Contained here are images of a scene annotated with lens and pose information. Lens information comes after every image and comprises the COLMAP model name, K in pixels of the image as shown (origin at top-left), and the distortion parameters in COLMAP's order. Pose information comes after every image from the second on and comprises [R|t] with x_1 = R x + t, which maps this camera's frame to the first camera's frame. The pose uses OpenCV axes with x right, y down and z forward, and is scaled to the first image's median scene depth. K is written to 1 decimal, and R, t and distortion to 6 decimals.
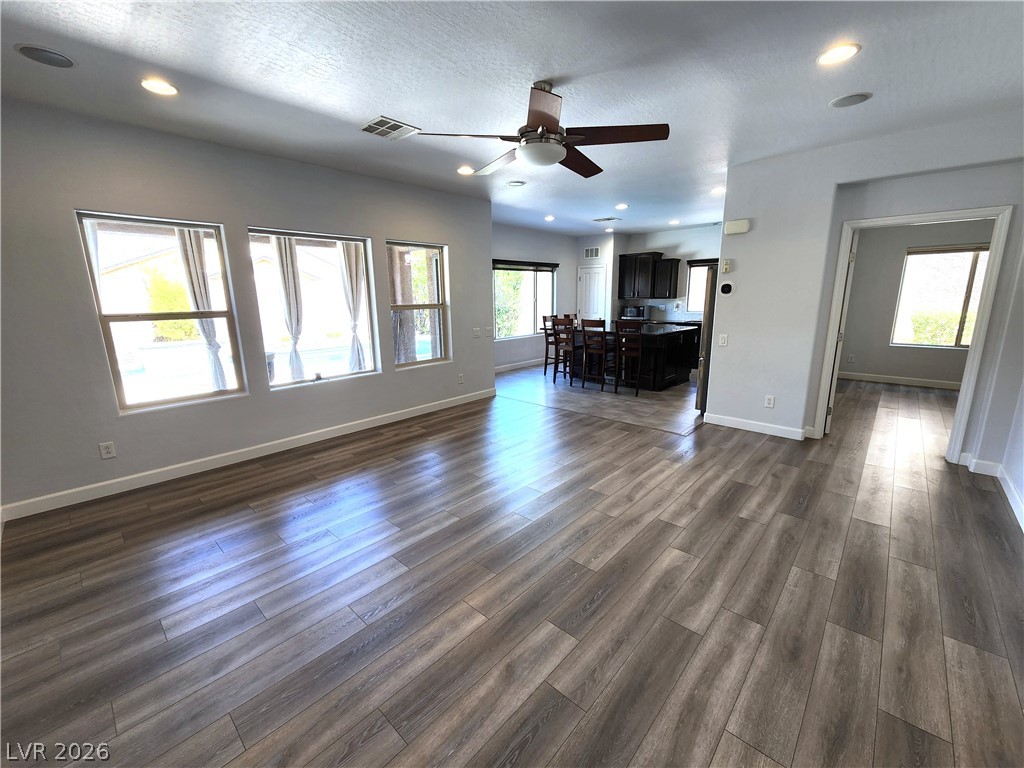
lens RADIAL K [[418.7, 0, 512.0], [0, 418.7, 384.0], [0, 0, 1]] dist [-0.000358, -0.000095]
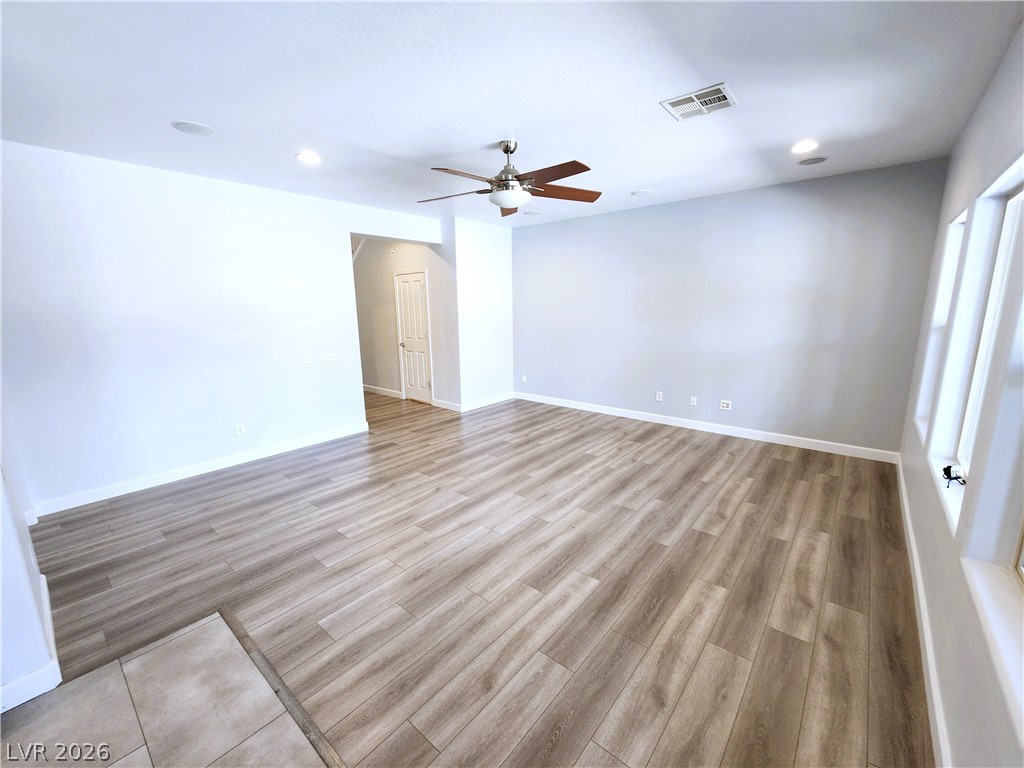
lens RADIAL K [[418.7, 0, 512.0], [0, 418.7, 384.0], [0, 0, 1]] dist [-0.000358, -0.000095]
pose [[-0.998685, 0.034219, -0.038175, 0.081994], [0.016519, 0.919707, 0.392257, -0.343931], [0.048532, 0.391110, -0.919063, 1.494486]]
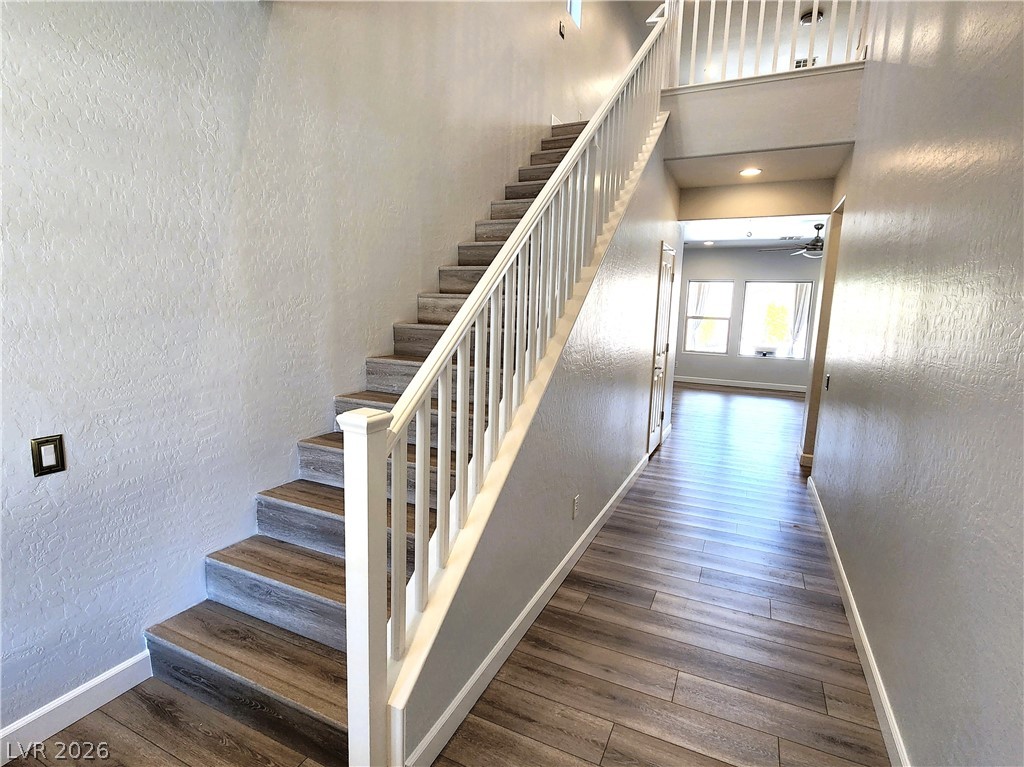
lens RADIAL K [[514.5, 0, 512.0], [0, 514.5, 383.5], [0, 0, 1]] dist [0.002426, 0.000359]
pose [[0.297312, 0.166368, -0.940174, 1.512077], [-0.233872, 0.967394, 0.097227, 0.160968], [0.925694, 0.190973, 0.326526, -0.853264]]
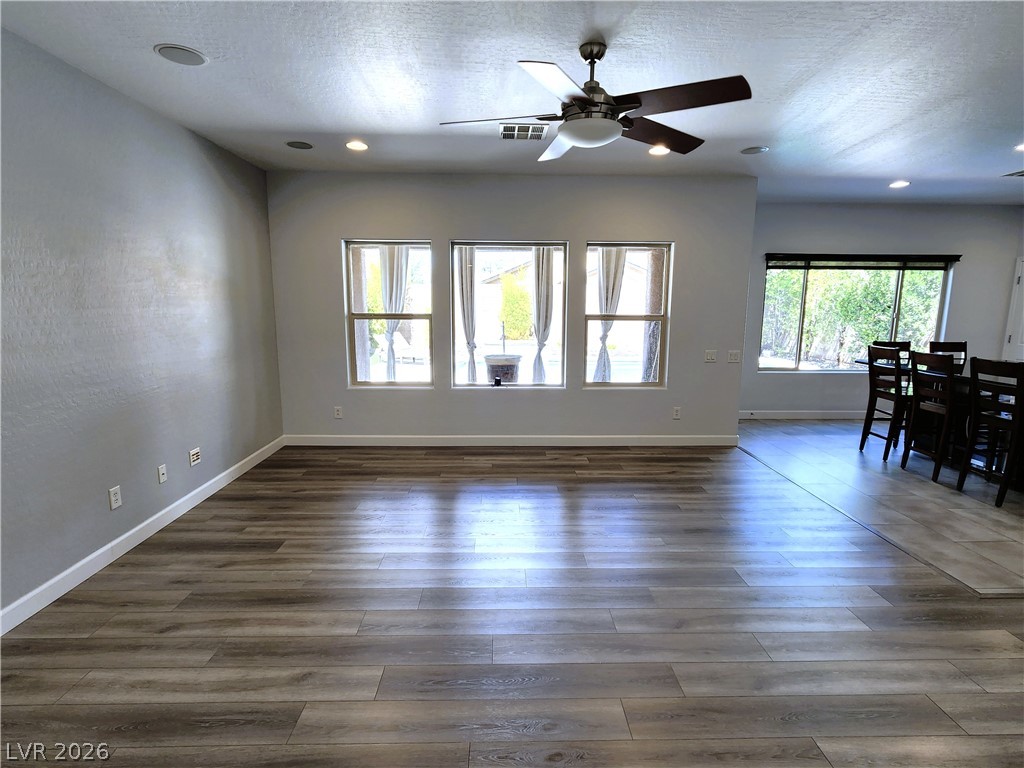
lens RADIAL K [[514.5, 0, 512.0], [0, 514.5, 384.0], [0, 0, 1]] dist [0.002426, 0.000359]
pose [[0.692602, 0.132716, -0.709005, 0.466423], [-0.167229, 0.985691, 0.021147, -0.048969], [0.701667, 0.103920, 0.704886, 0.167610]]
